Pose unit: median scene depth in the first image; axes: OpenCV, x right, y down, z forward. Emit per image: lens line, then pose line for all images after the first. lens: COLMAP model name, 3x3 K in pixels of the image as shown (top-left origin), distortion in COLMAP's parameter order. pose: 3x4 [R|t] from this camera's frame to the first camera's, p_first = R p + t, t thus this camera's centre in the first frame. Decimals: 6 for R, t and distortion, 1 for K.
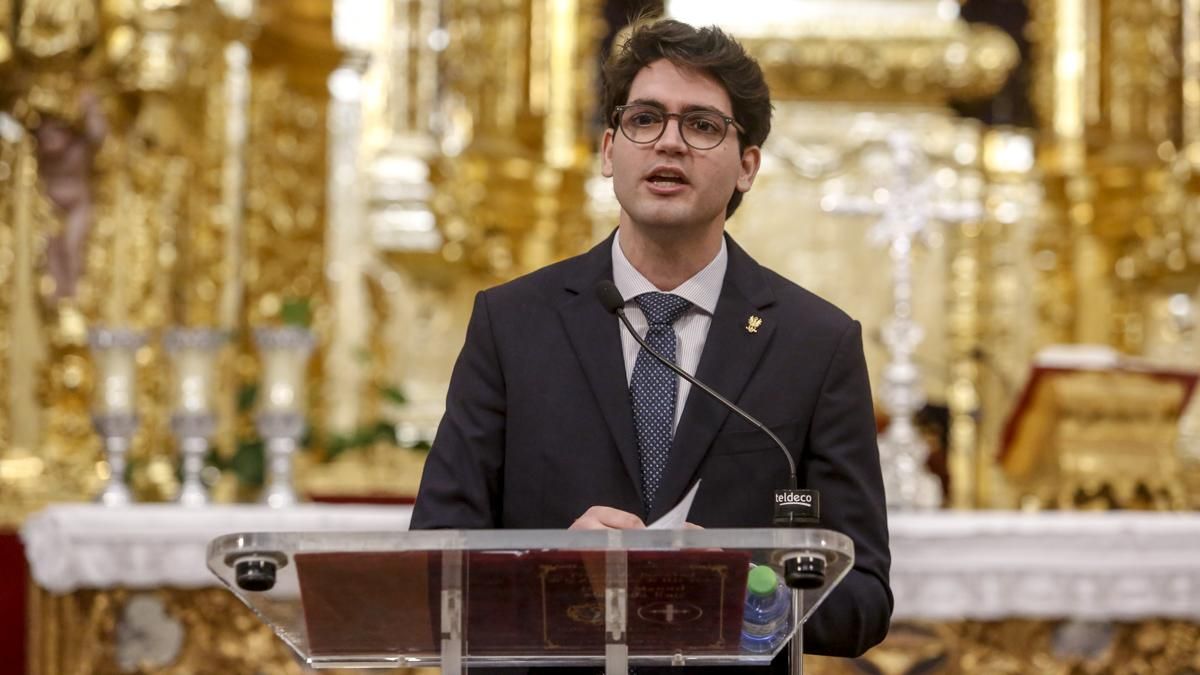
lens RADIAL K [[4528.9, 0, 600.0], [0, 4528.9, 337.5], [0, 0, 1]] dist [0.130489, 0.703233]
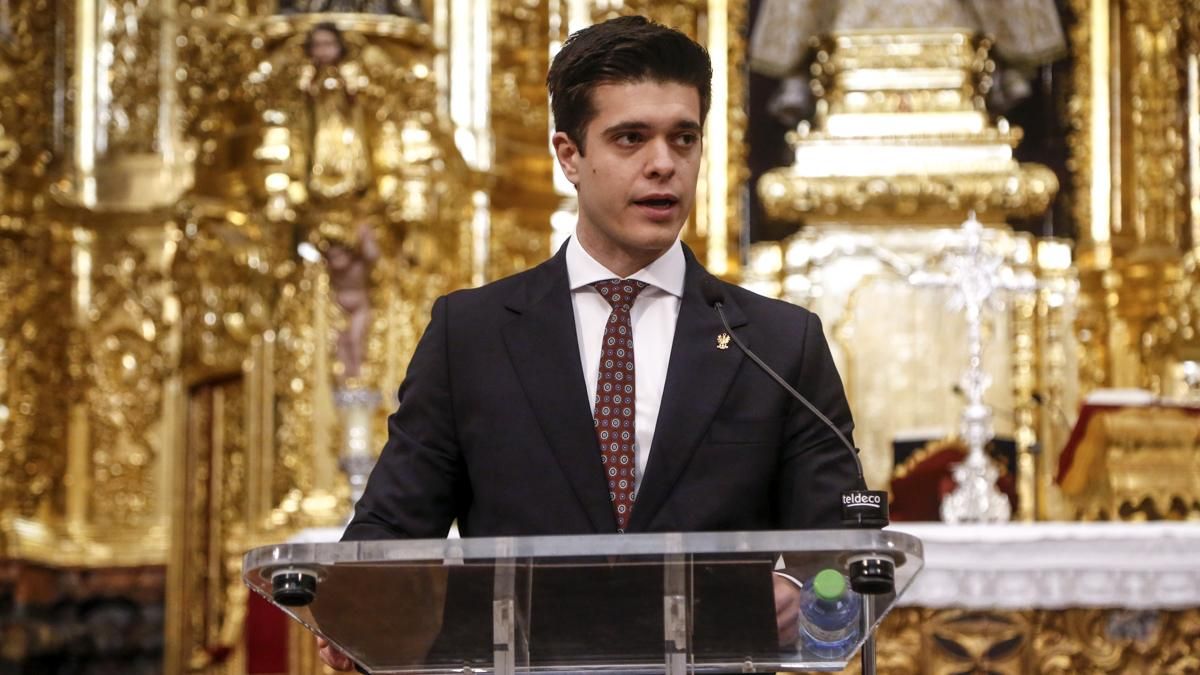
lens RADIAL K [[2903.5, 0, 600.0], [0, 2903.5, 337.5], [0, 0, 1]] dist [0.533580, -0.335591]
pose [[0.997861, -0.022487, -0.061383, 0.010048], [0.020710, 0.999352, -0.029432, 0.007006], [0.062005, 0.028098, 0.997680, 0.143008]]
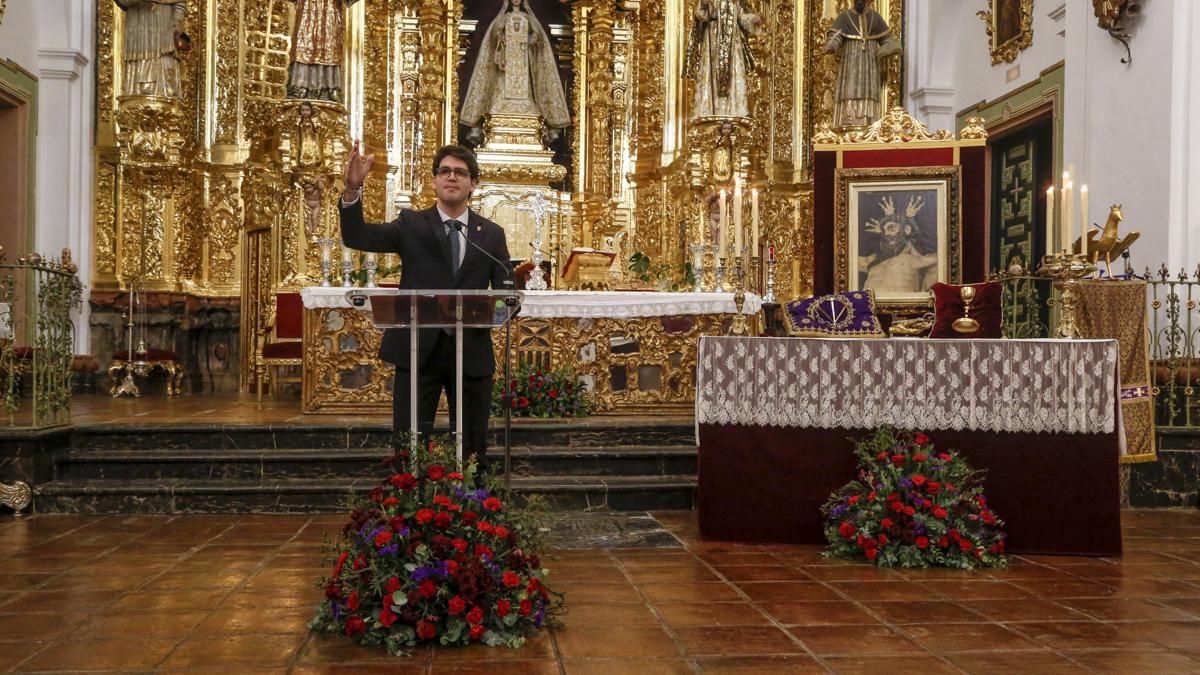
lens RADIAL K [[1156.8, 0, 597.8], [0, 1156.8, 360.3], [0, 0, 1]] dist [-0.018023, 0.095111]
pose [[0.992869, 0.000371, 0.119209, 0.001178], [-0.011822, 0.995372, 0.095364, 0.003325], [-0.118622, -0.096093, 0.988279, 0.024658]]
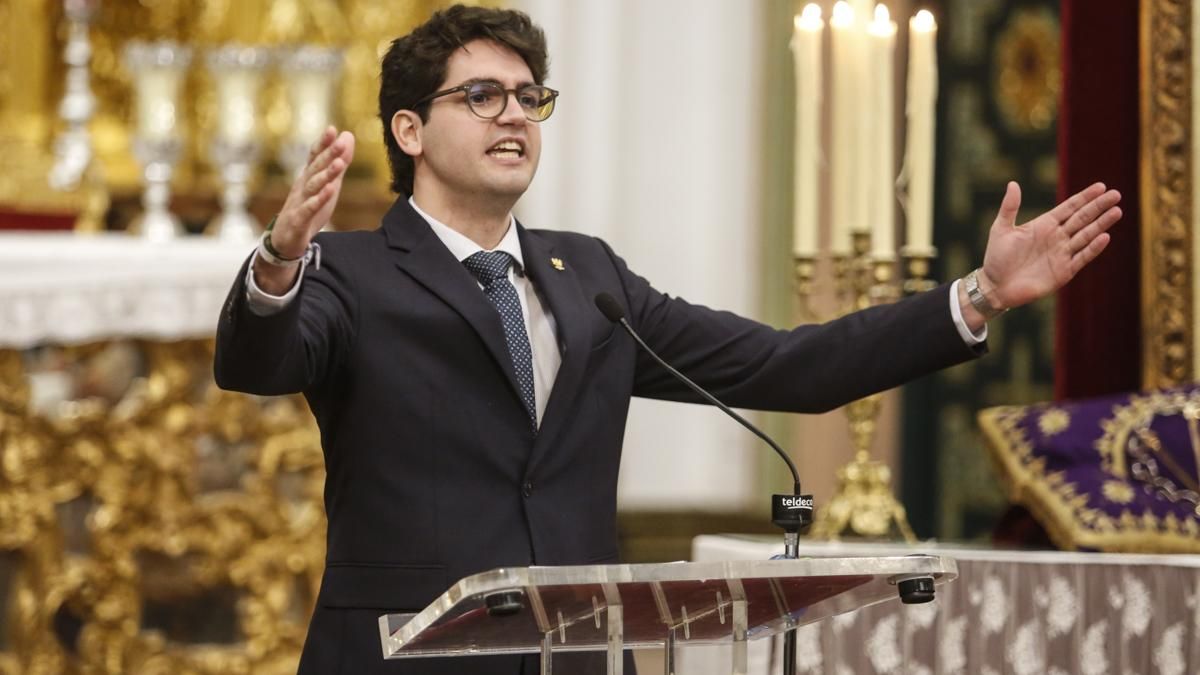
lens RADIAL K [[6372.4, 0, 519.4], [0, 6372.4, 358.8], [0, 0, 1]] dist [0.672875, 11.071065]
pose [[0.850540, -0.004936, 0.525887, -0.327154], [-0.061243, 0.992223, 0.108365, -0.064193], [-0.522332, -0.124376, 0.843623, -0.110678]]
